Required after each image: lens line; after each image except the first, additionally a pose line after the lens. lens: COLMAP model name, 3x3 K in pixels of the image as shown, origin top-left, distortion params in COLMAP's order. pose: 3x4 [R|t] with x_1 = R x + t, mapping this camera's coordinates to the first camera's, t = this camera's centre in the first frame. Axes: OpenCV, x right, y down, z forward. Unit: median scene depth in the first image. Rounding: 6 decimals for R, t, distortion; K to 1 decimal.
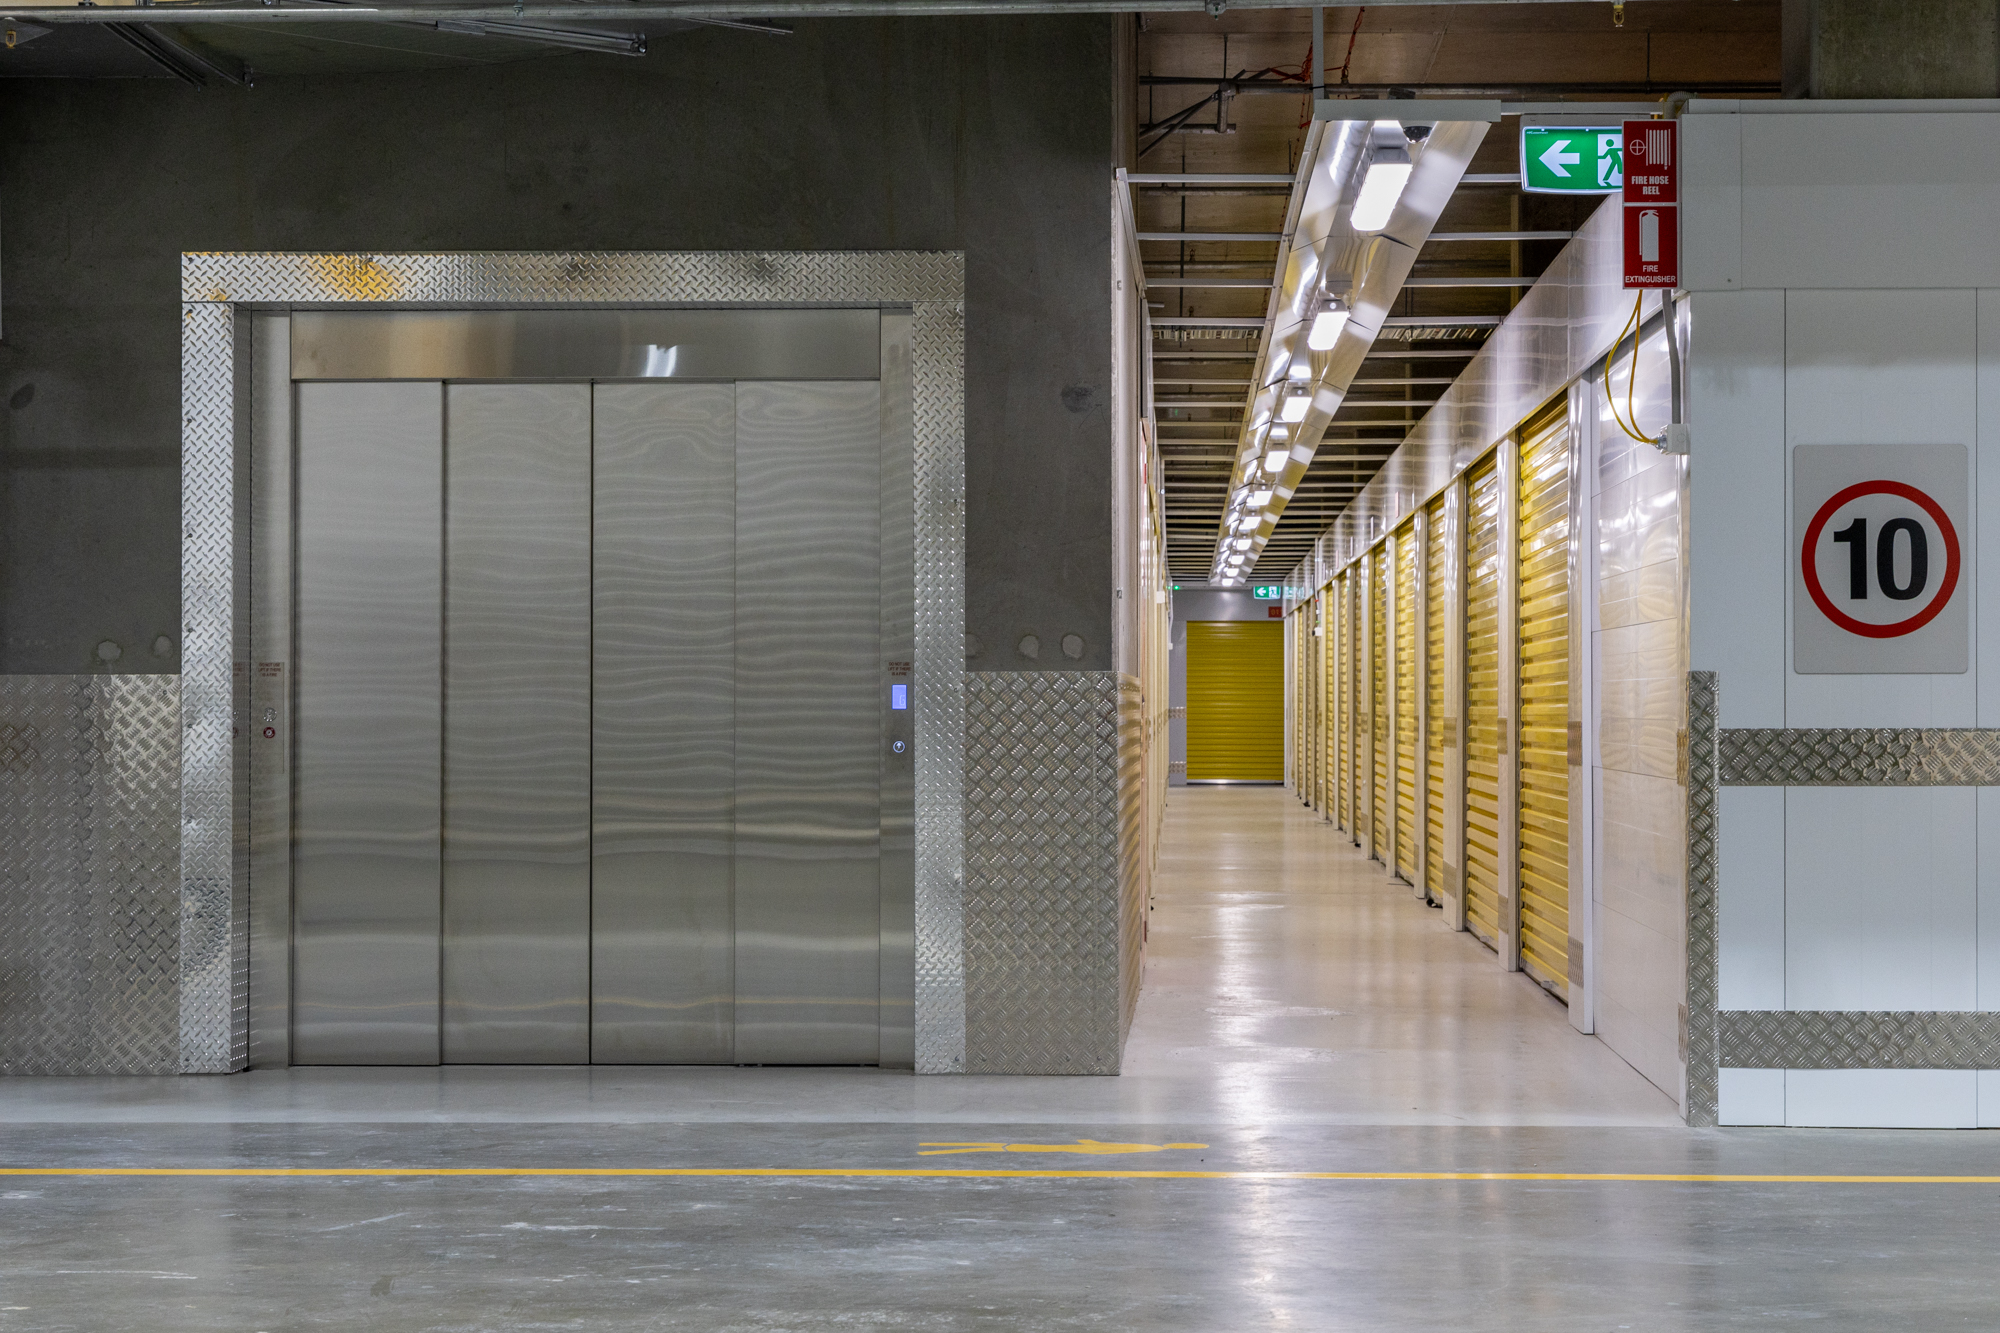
lens RADIAL K [[3720.2, 0, 1004.7], [0, 3720.2, 670.9], [0, 0, 1]] dist [-0.045401, 0.000000]
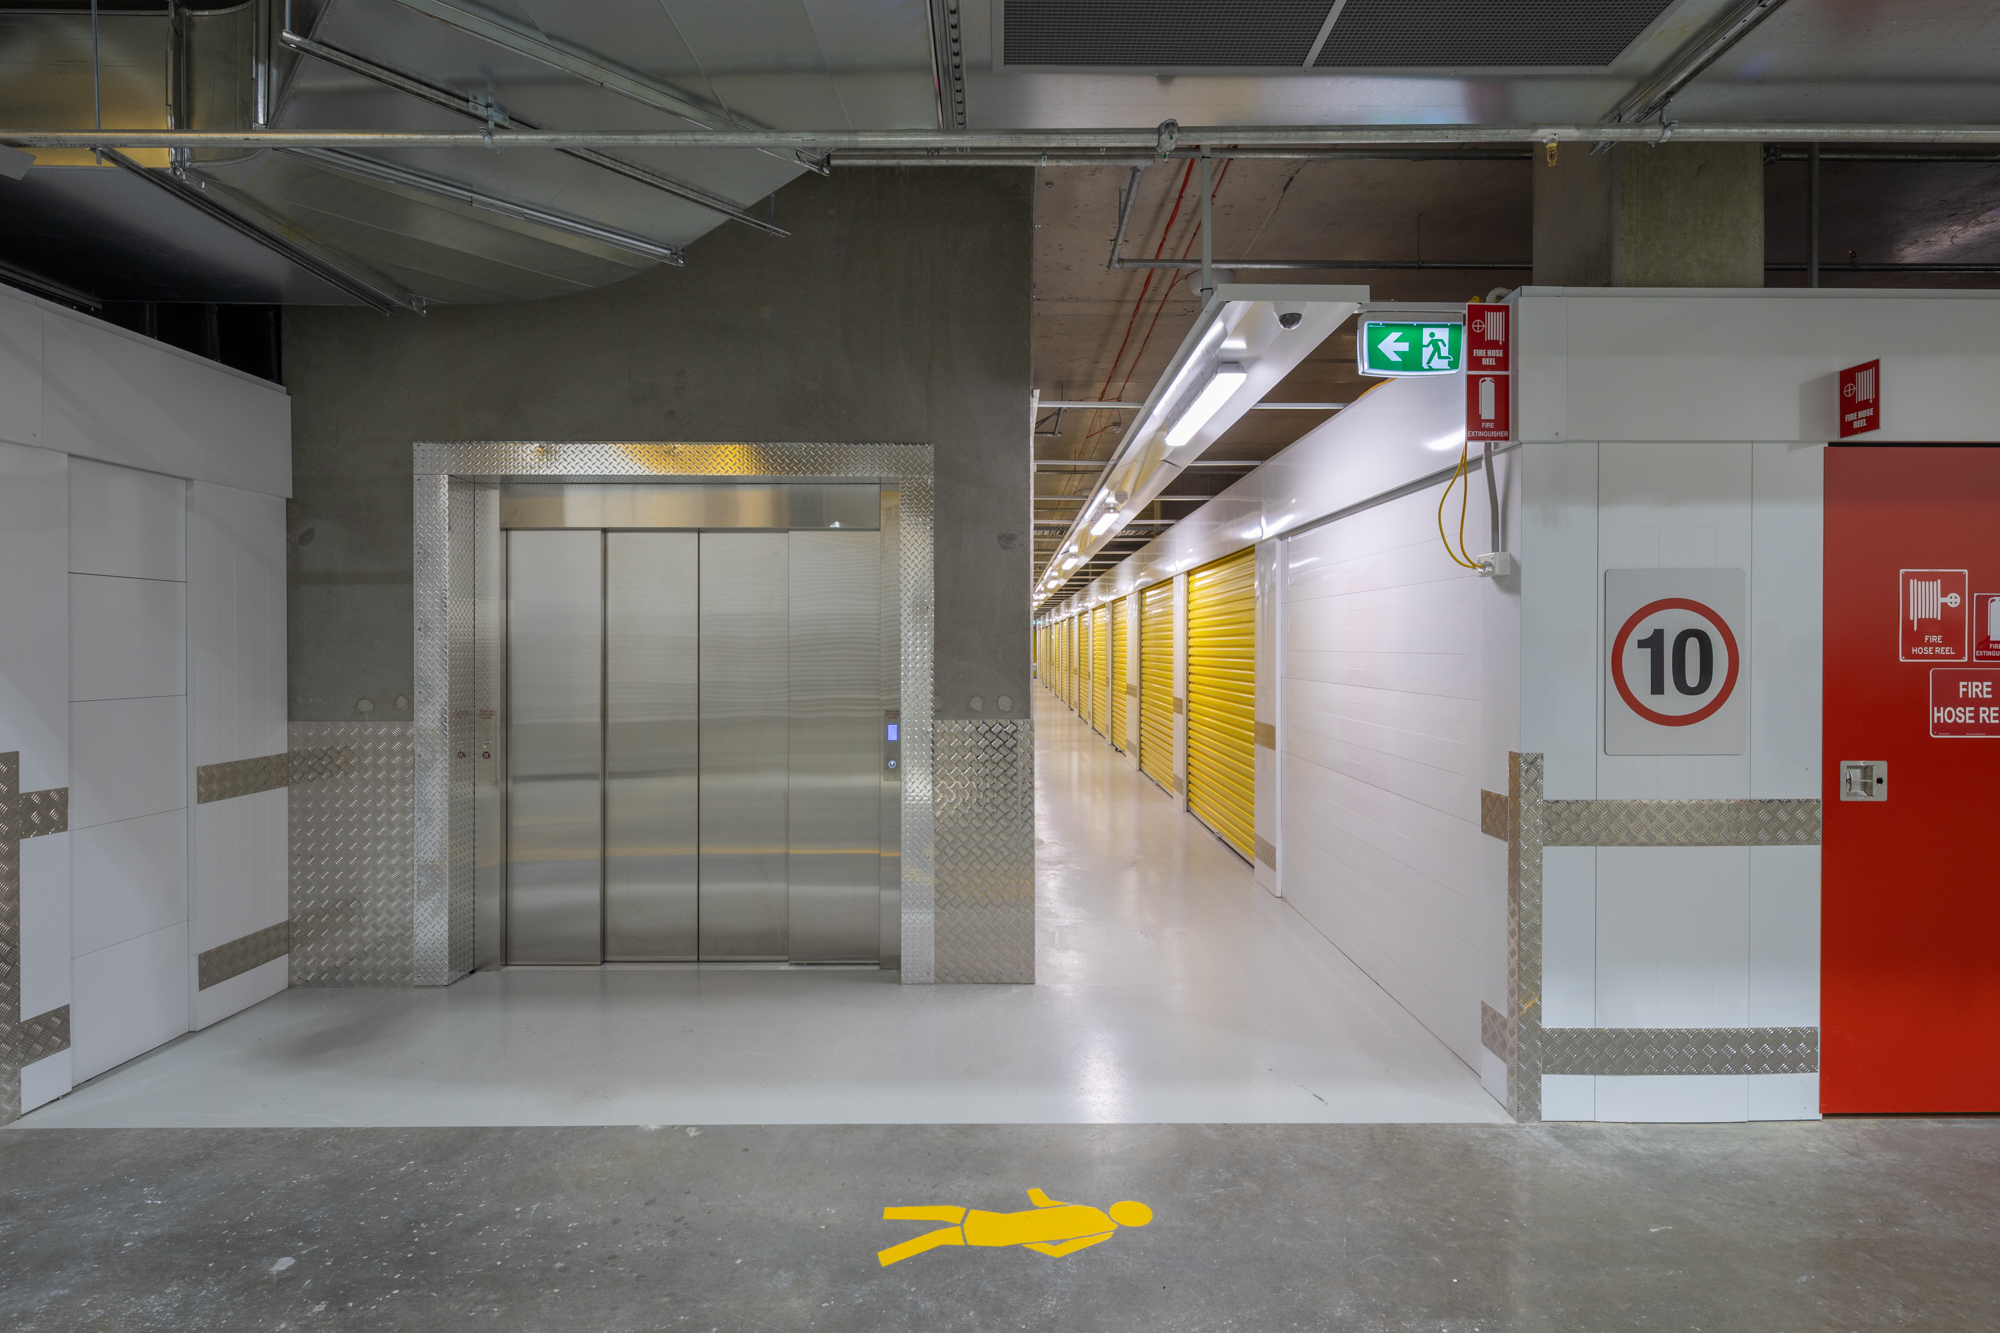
lens RADIAL K [[974.2, 0, 990.7], [0, 974.2, 649.7], [0, 0, 1]] dist [-0.003095, -0.000288]
pose [[0.999348, 0.000377, 0.036097, -0.002082], [-0.000768, 0.999941, 0.010830, -0.036587], [-0.036091, -0.010851, 0.999290, 0.667132]]
